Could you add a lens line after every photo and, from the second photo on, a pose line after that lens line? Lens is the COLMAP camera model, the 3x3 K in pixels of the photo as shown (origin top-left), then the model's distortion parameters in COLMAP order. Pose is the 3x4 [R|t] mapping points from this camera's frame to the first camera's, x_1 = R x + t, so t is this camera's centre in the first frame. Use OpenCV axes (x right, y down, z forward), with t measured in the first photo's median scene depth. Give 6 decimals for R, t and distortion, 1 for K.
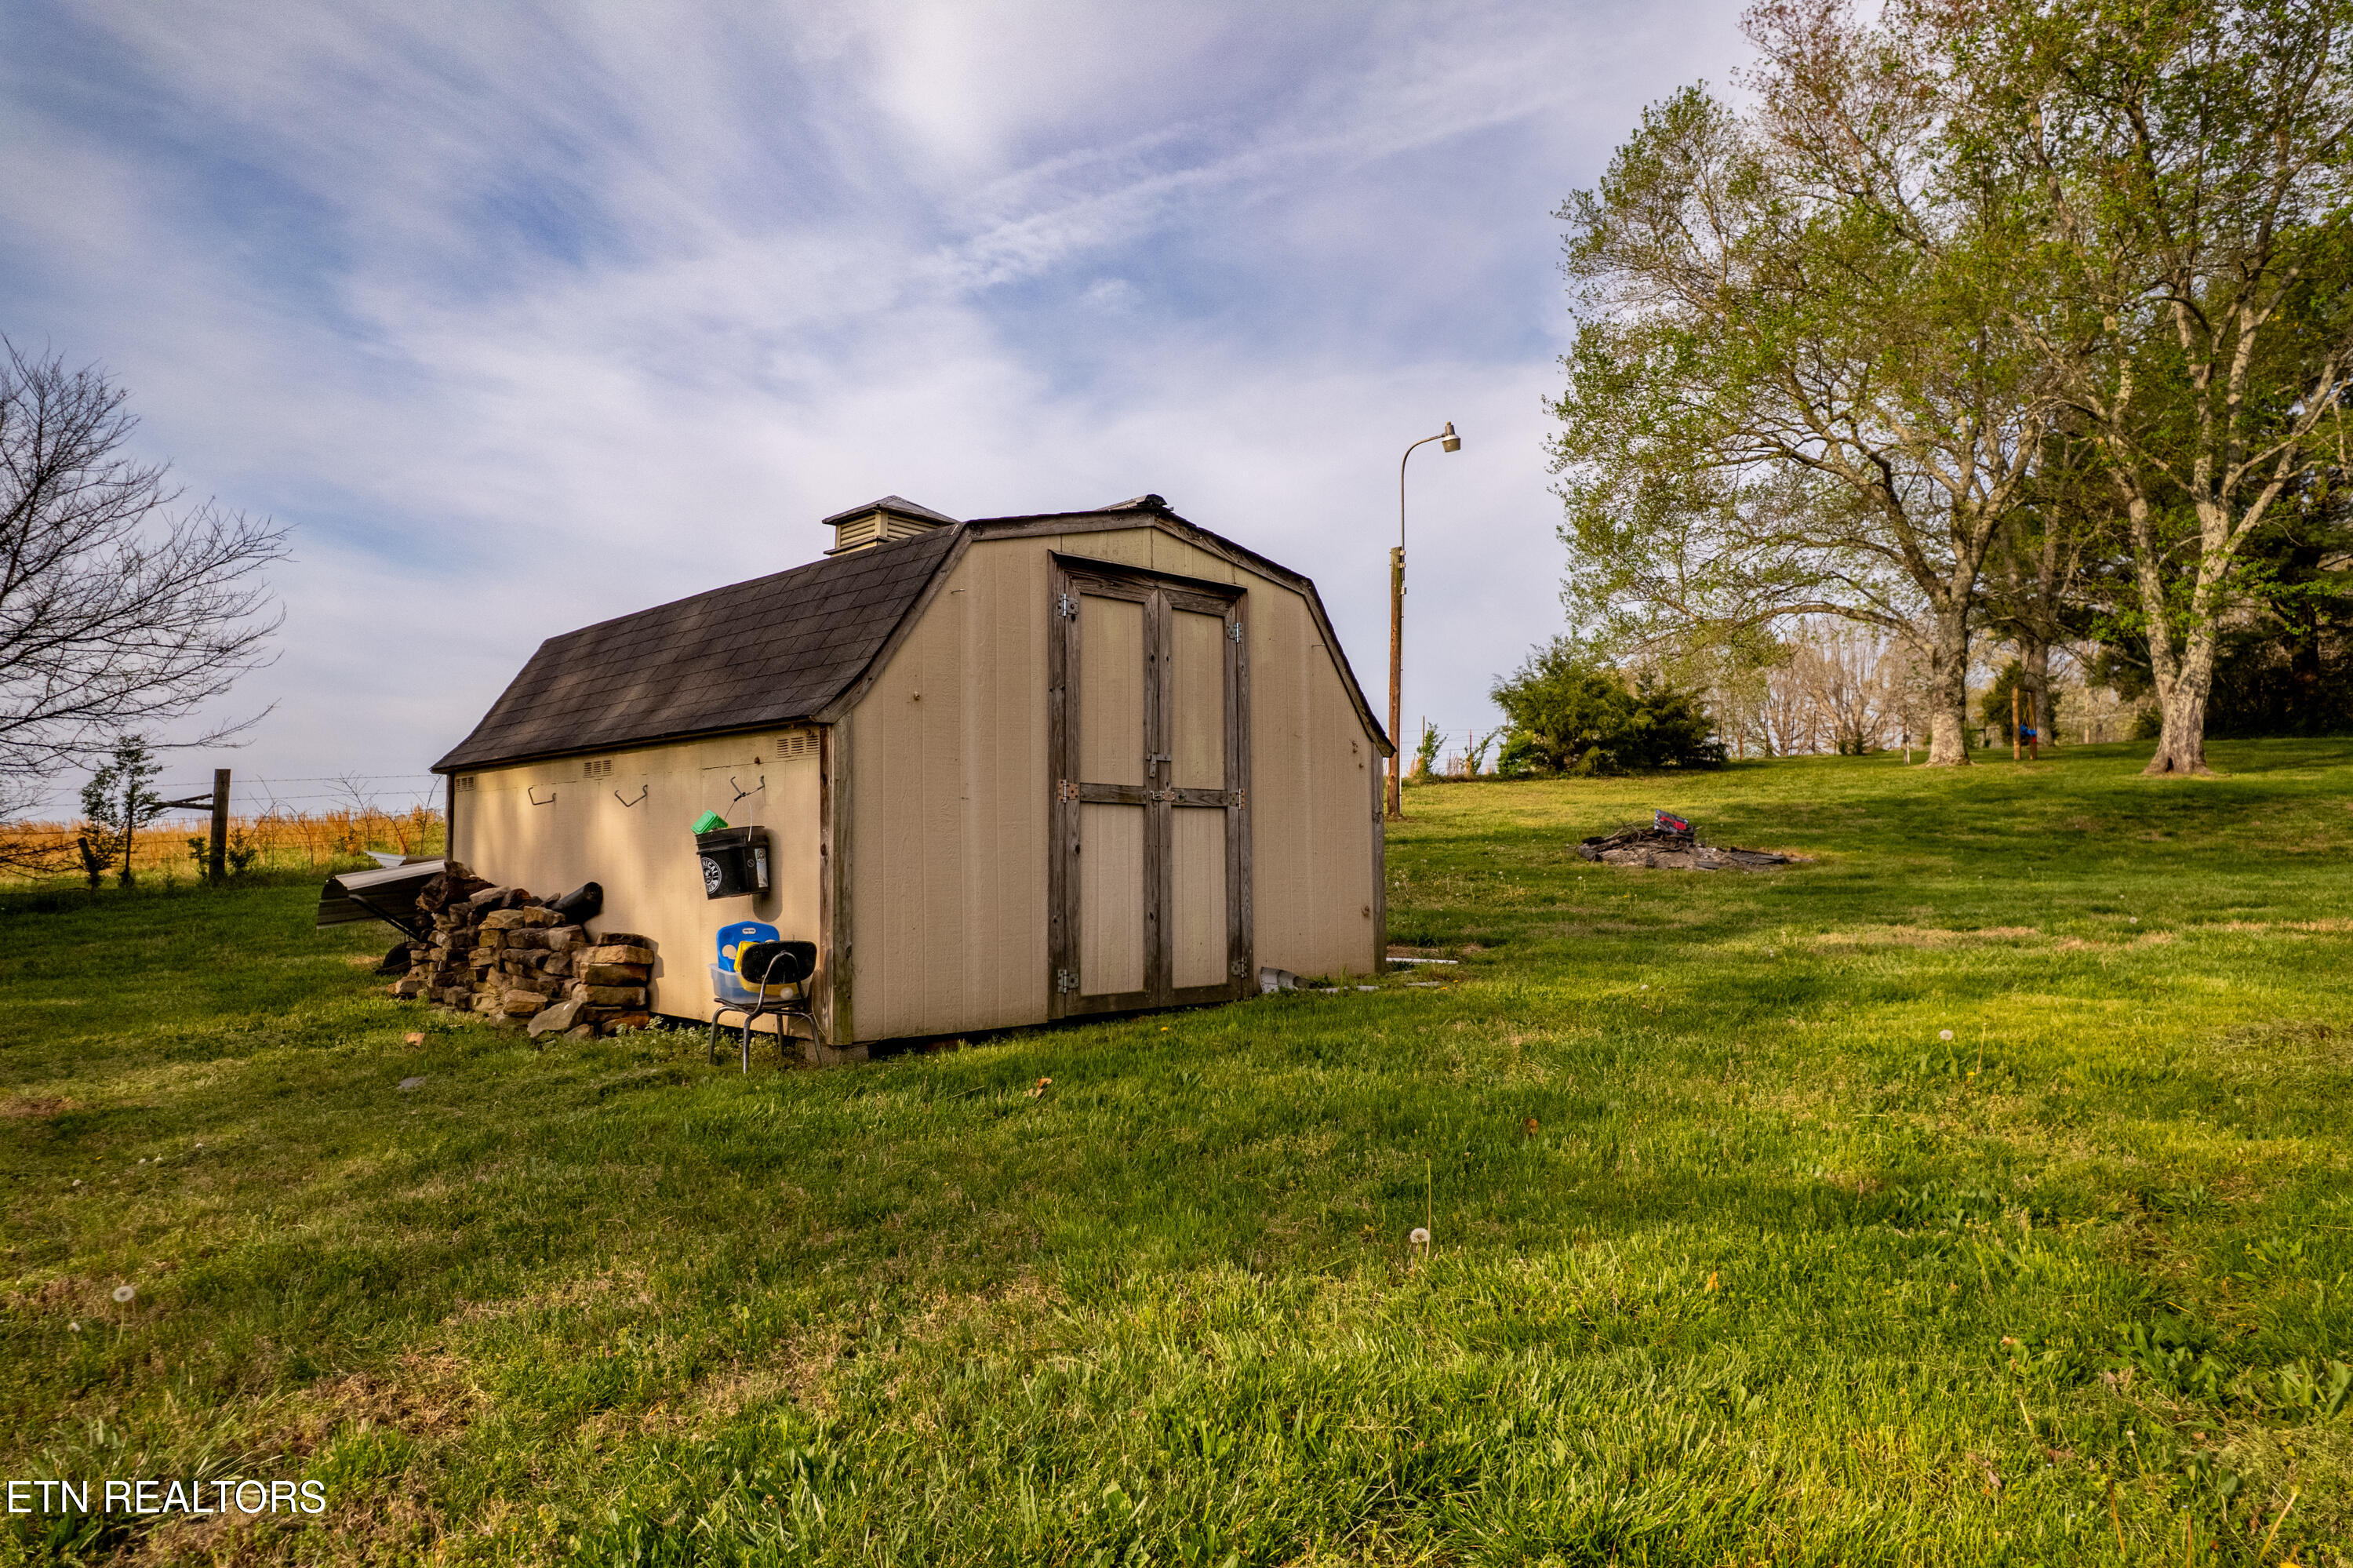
lens RADIAL K [[1526.4, 0, 1173.9], [0, 1526.4, 777.2], [0, 0, 1]] dist [-0.033049, 0.015723]
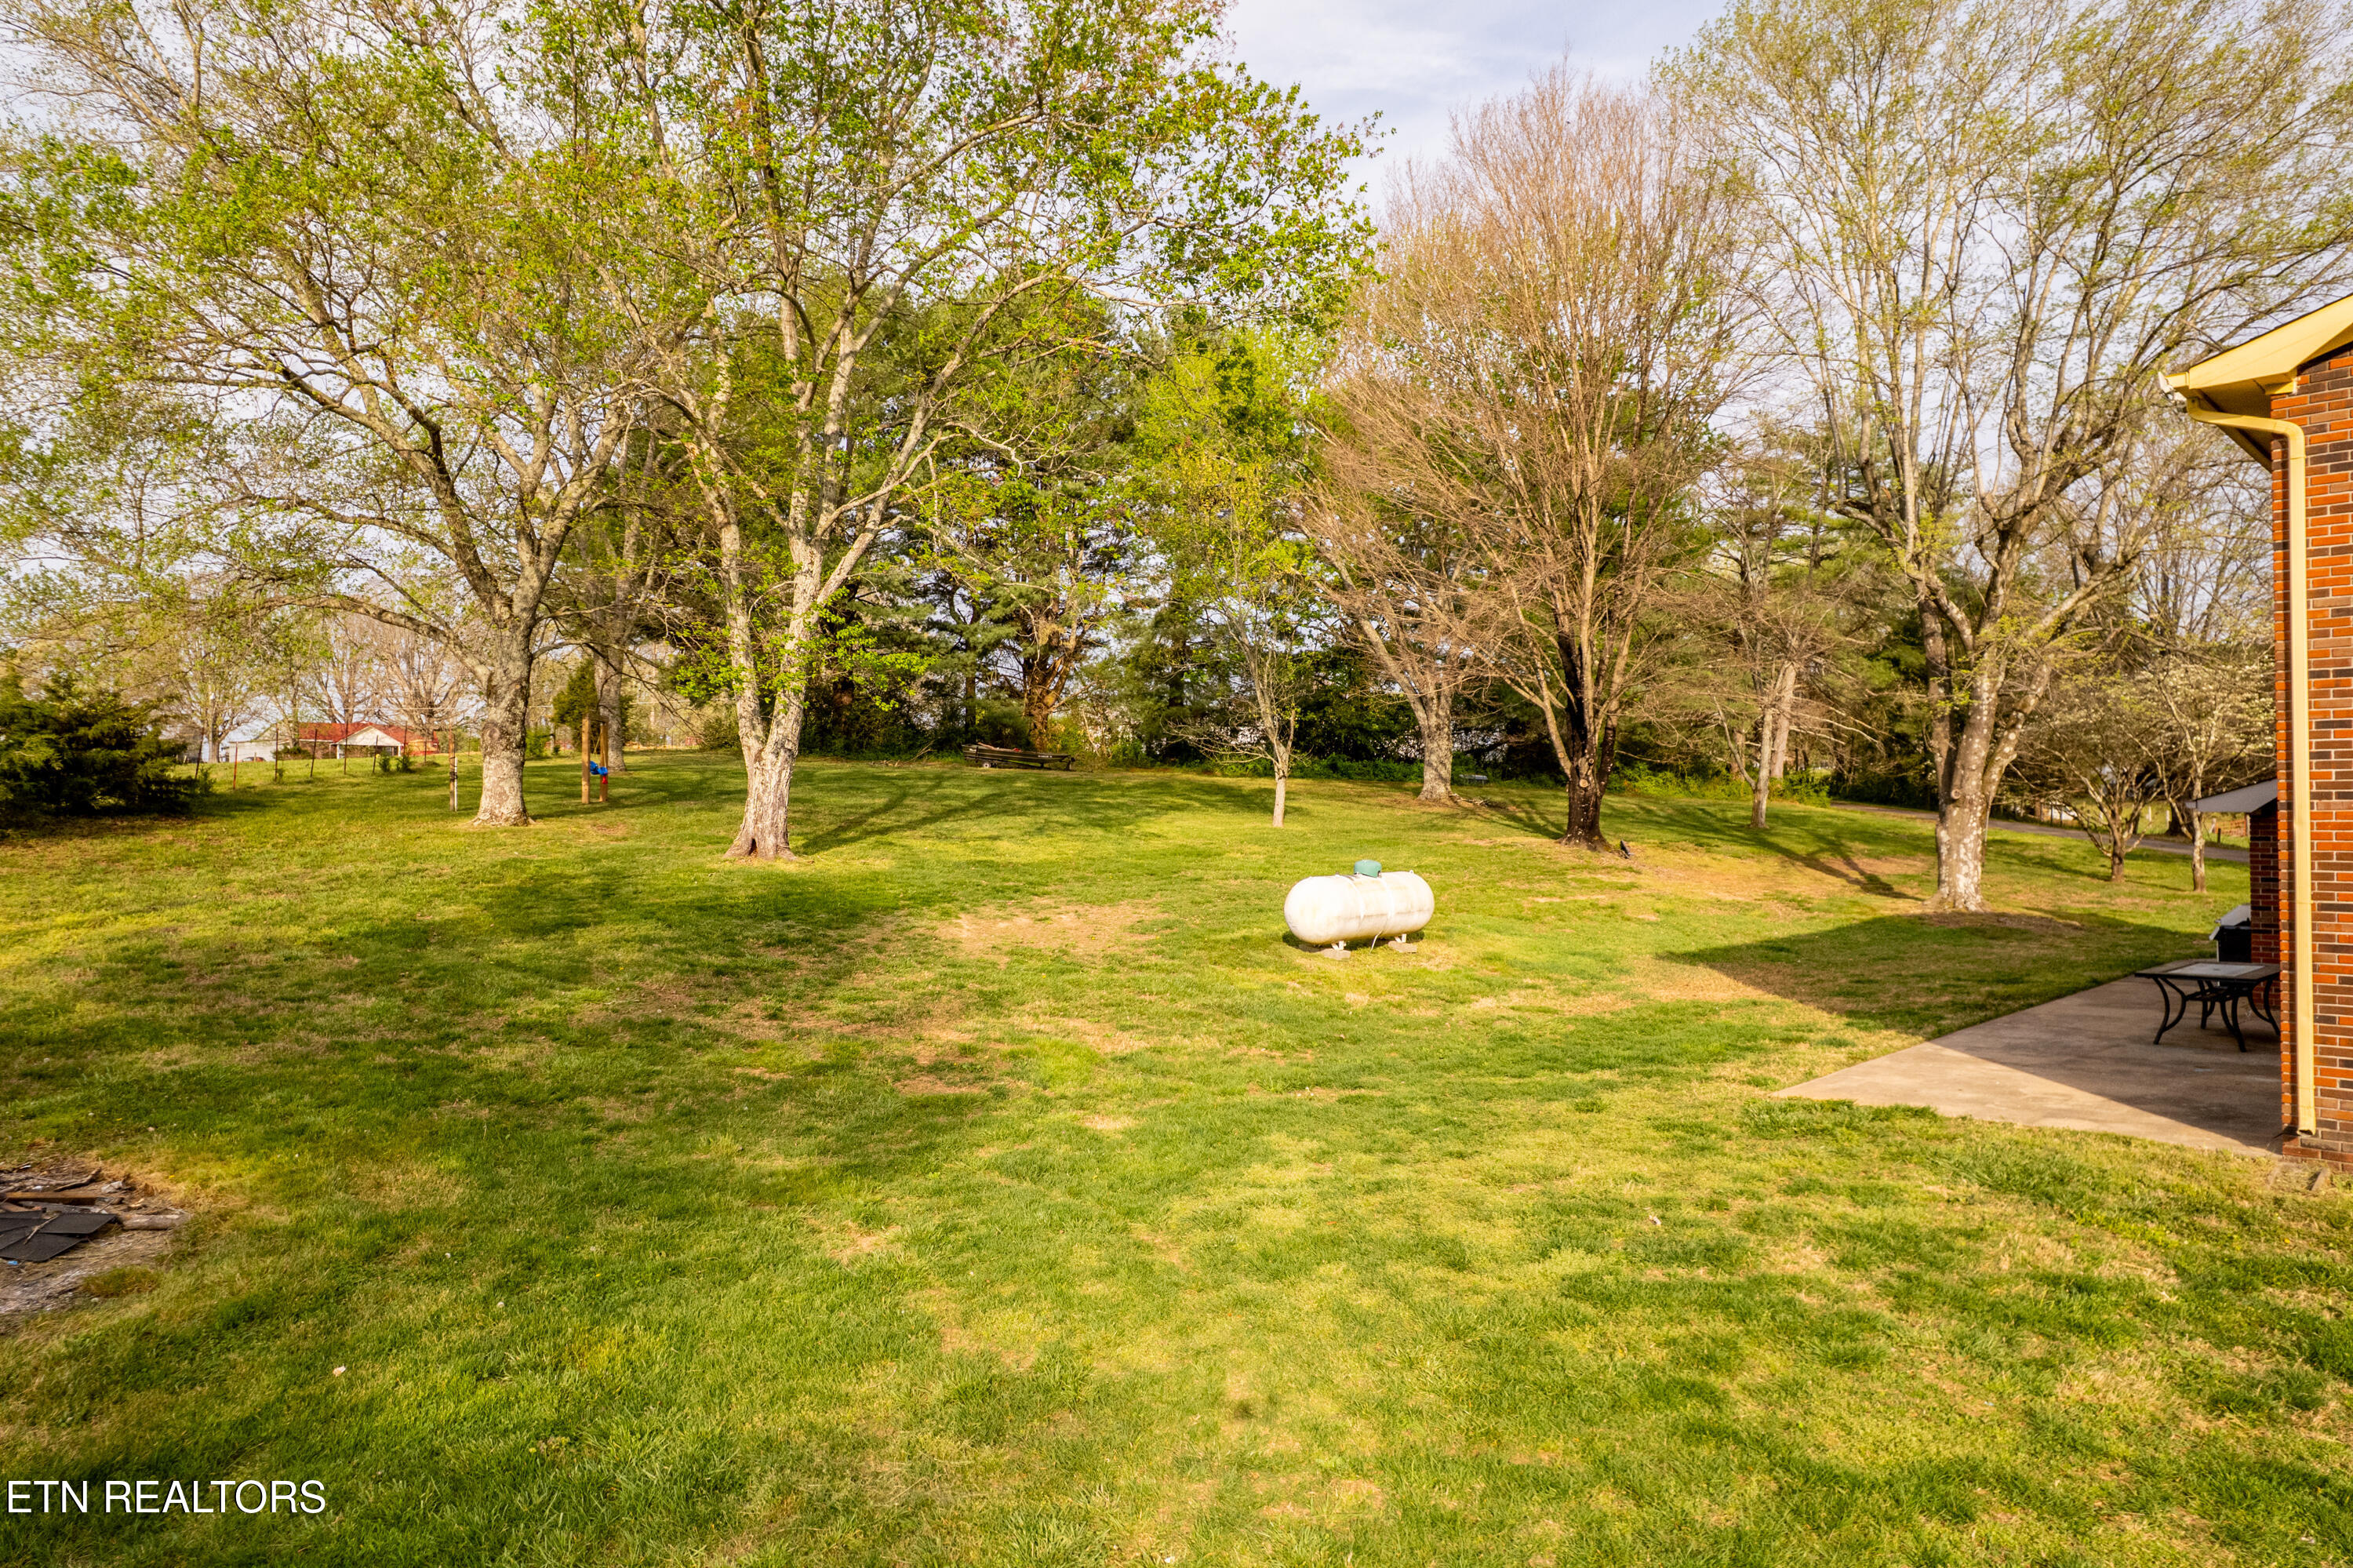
lens RADIAL K [[1526.4, 0, 1179.0], [0, 1526.4, 781.4], [0, 0, 1]] dist [-0.033049, 0.015723]
pose [[0.637788, 0.014468, 0.770076, 0.131677], [-0.040102, 0.999091, 0.014443, -0.057262], [-0.769167, -0.040093, 0.637789, 0.233113]]
